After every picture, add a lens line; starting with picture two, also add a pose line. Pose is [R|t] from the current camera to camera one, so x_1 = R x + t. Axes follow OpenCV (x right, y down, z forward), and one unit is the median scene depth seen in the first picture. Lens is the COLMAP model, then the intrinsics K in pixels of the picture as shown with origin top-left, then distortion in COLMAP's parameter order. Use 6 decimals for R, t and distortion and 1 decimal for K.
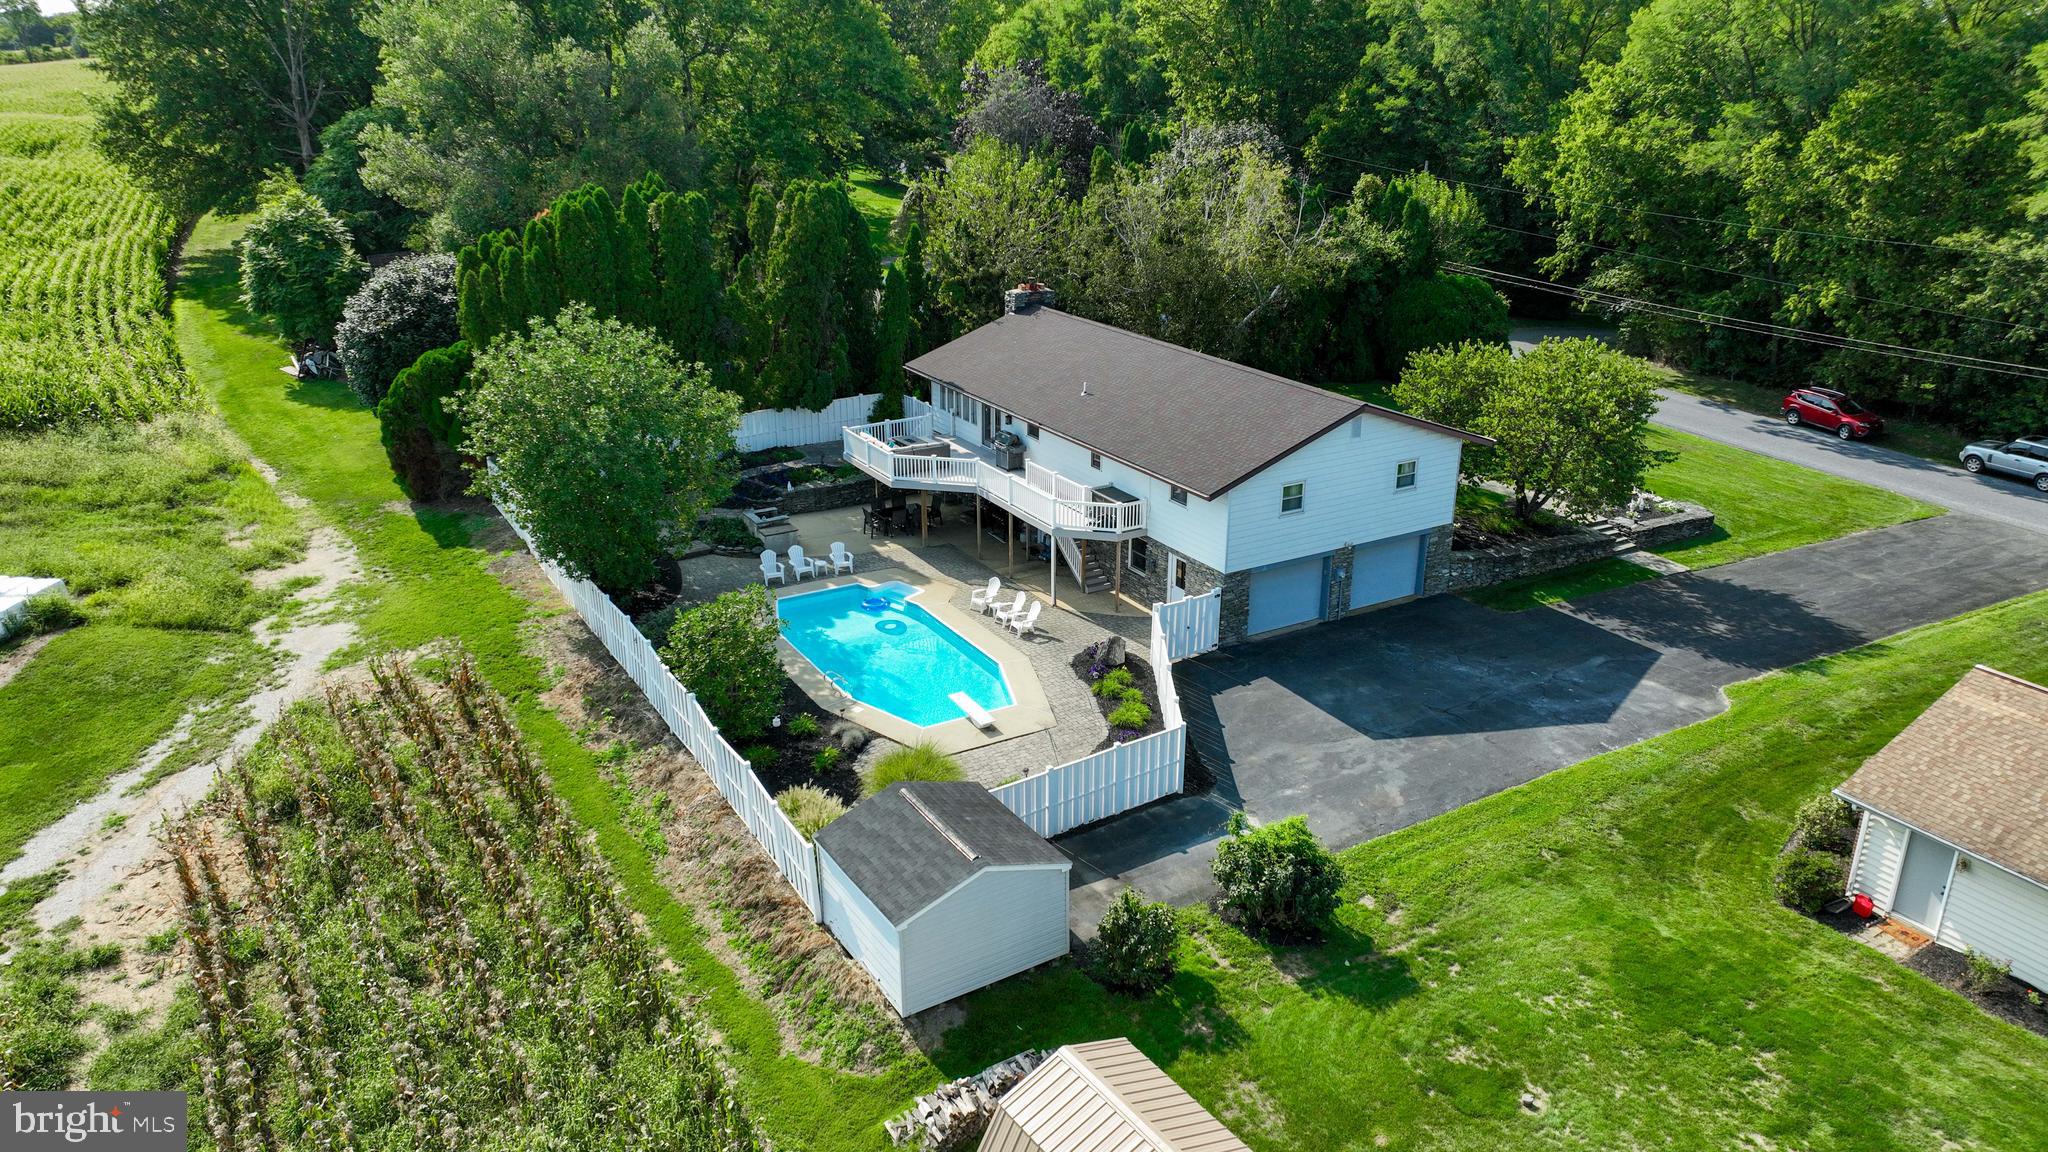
lens RADIAL K [[1441.2, 0, 1027.0], [0, 1441.2, 577.4], [0, 0, 1]] dist [0.002093, 0.012540]
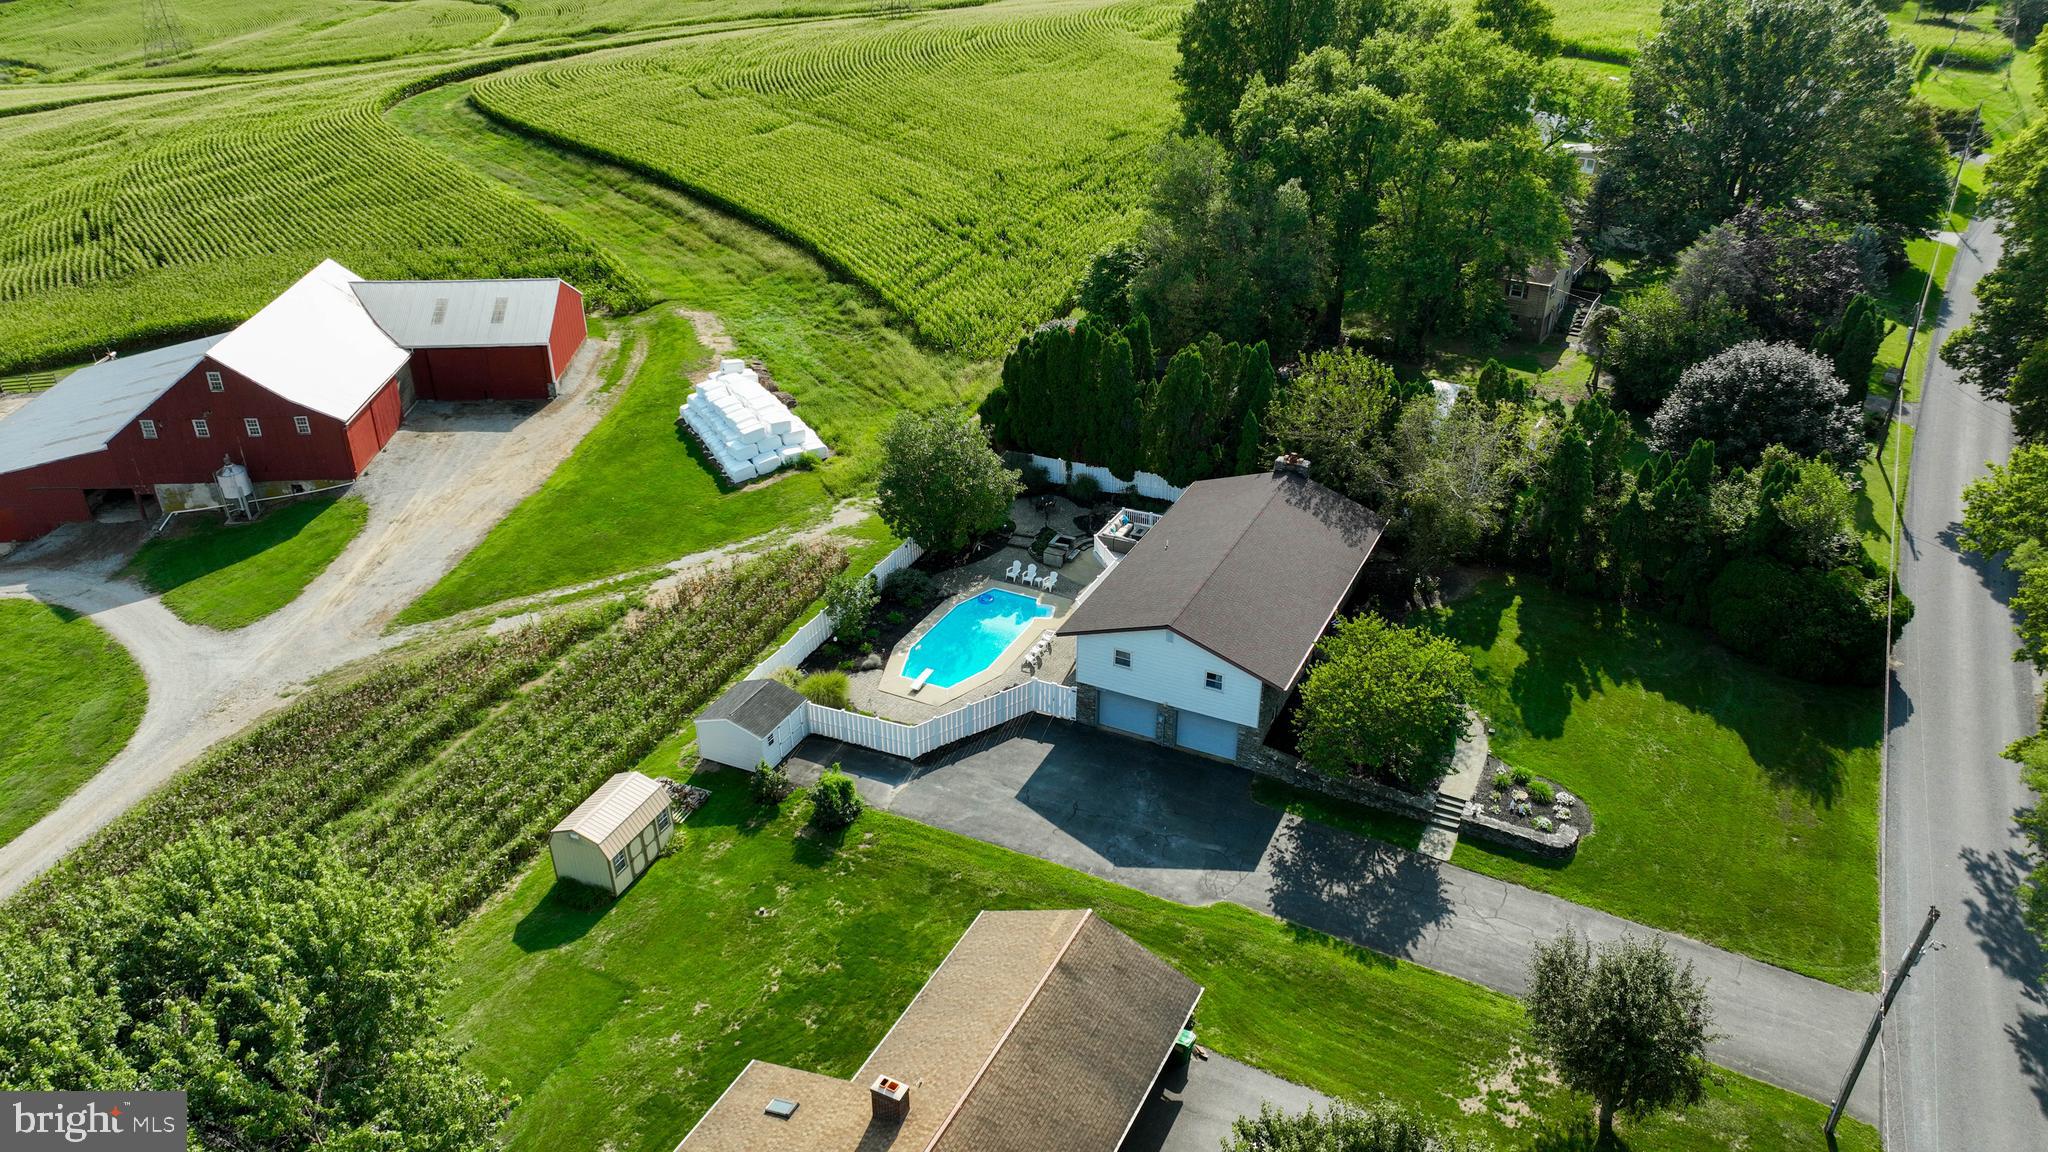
lens RADIAL K [[1441.2, 0, 1033.0], [0, 1441.2, 582.5], [0, 0, 1]] dist [0.002093, 0.012540]
pose [[0.550171, 0.398225, -0.733982, 1.169262], [-0.297402, 0.914773, 0.273391, -0.497411], [0.780298, 0.067875, 0.621714, -0.076739]]
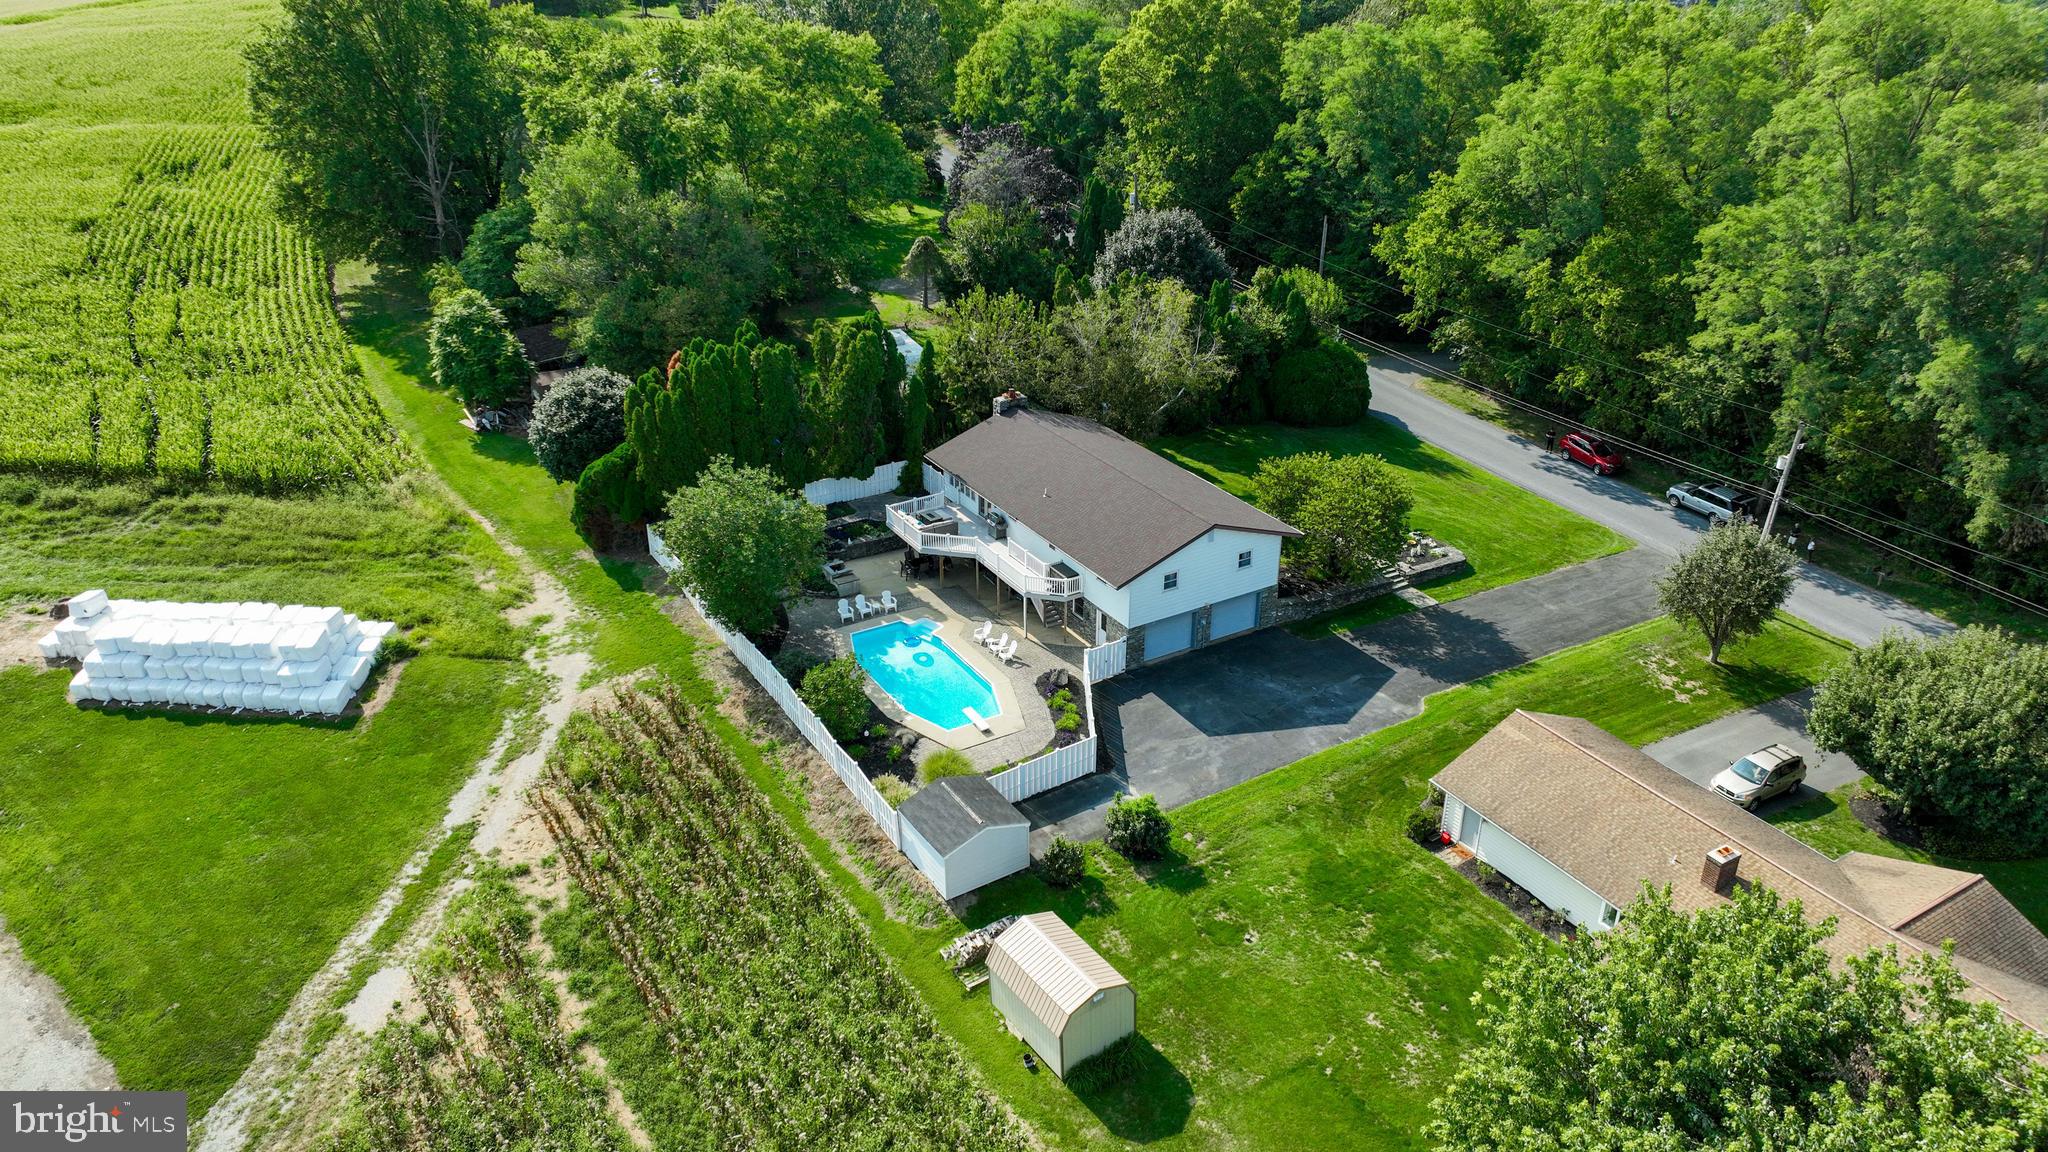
lens RADIAL K [[1441.2, 0, 1028.3], [0, 1441.2, 581.6], [0, 0, 1]] dist [0.002093, 0.012540]
pose [[0.999948, -0.005544, 0.008544, 0.008176], [0.004620, 0.994500, 0.104636, -0.207556], [-0.009077, -0.104591, 0.994474, -0.570961]]
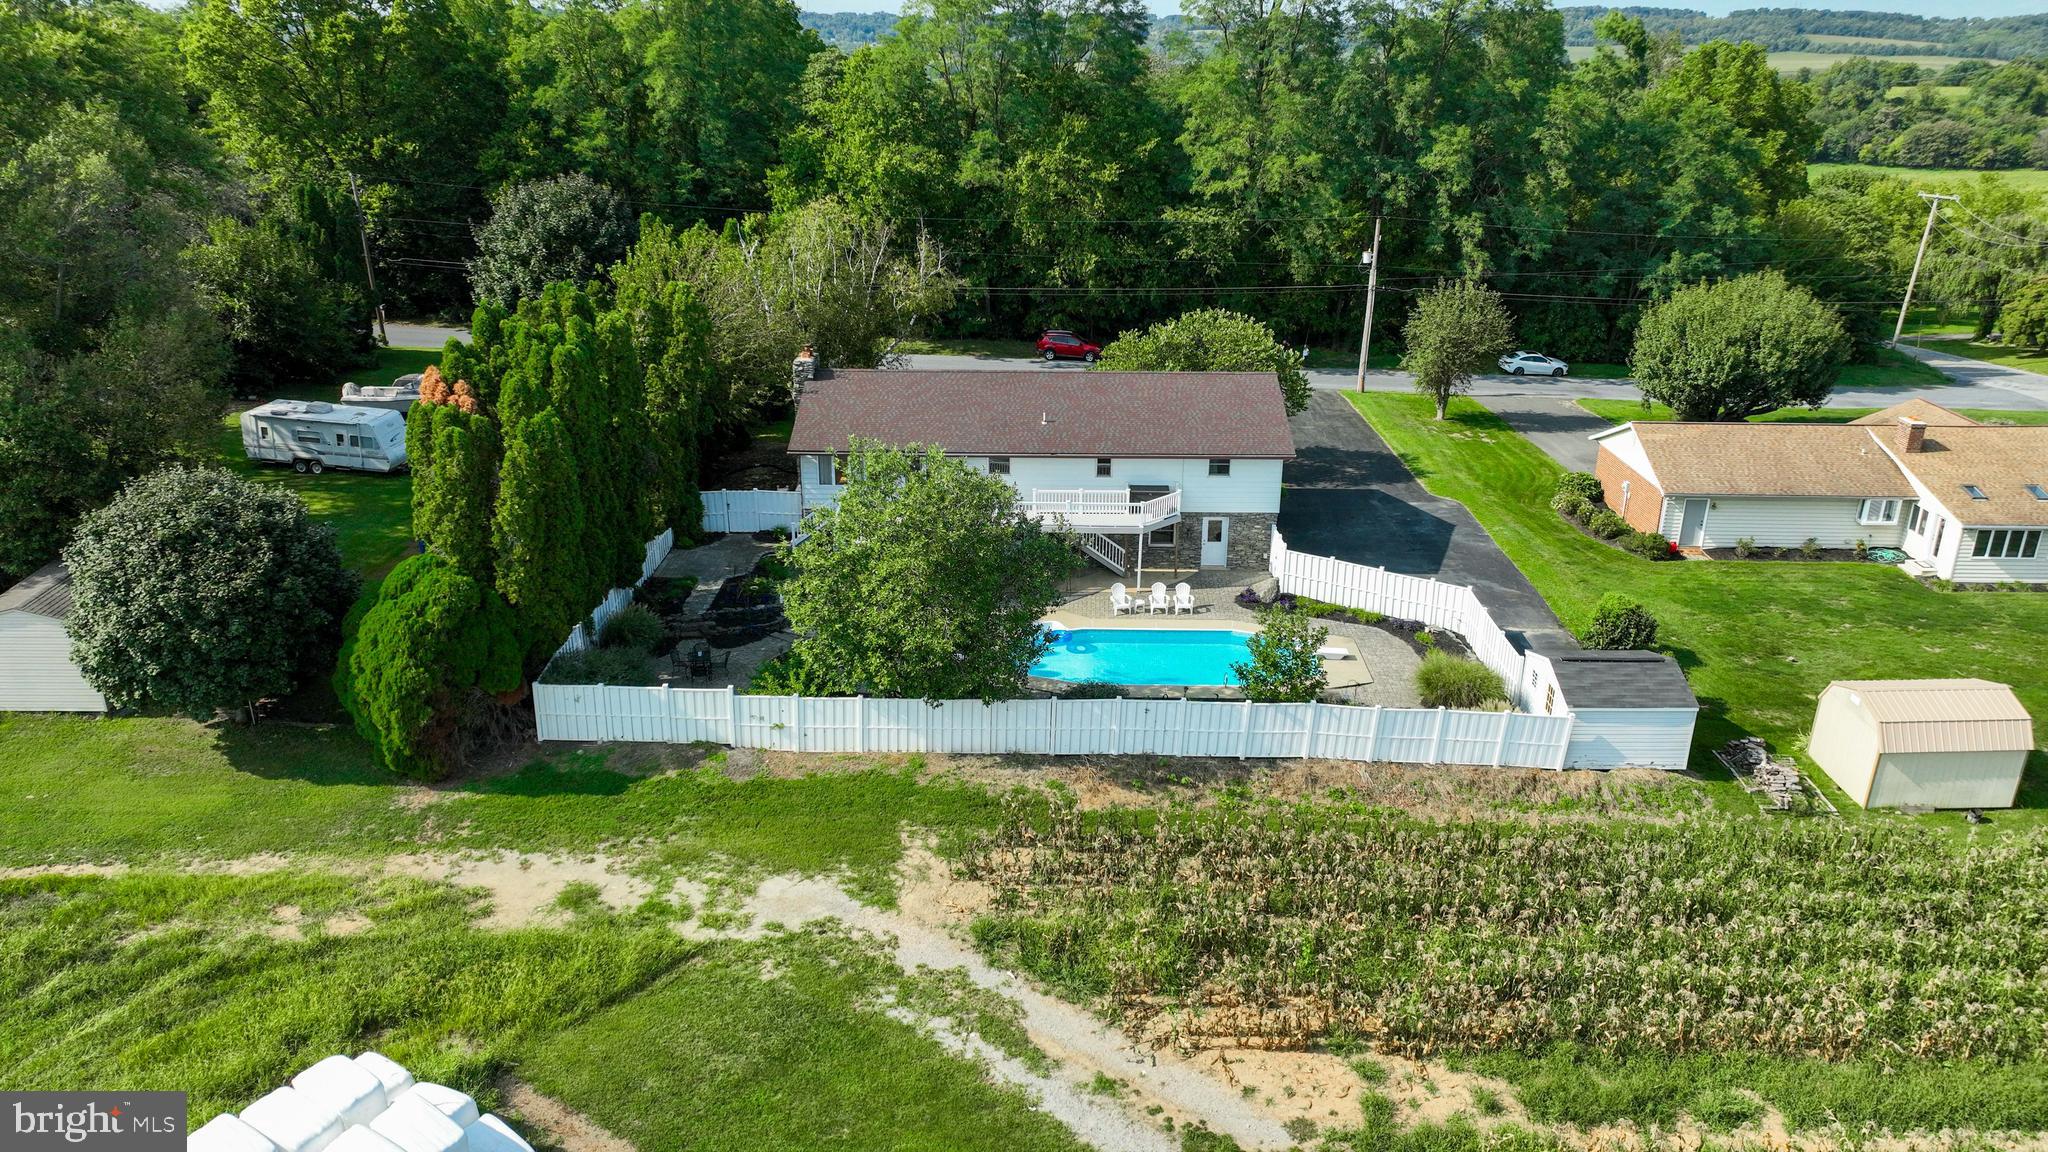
lens RADIAL K [[1441.2, 0, 1035.0], [0, 1441.2, 575.4], [0, 0, 1]] dist [0.002093, 0.012540]
pose [[0.518465, -0.304428, 0.799073, -0.974184], [0.301426, 0.939562, 0.162376, -0.212846], [-0.800210, 0.156675, 0.578892, 0.373668]]
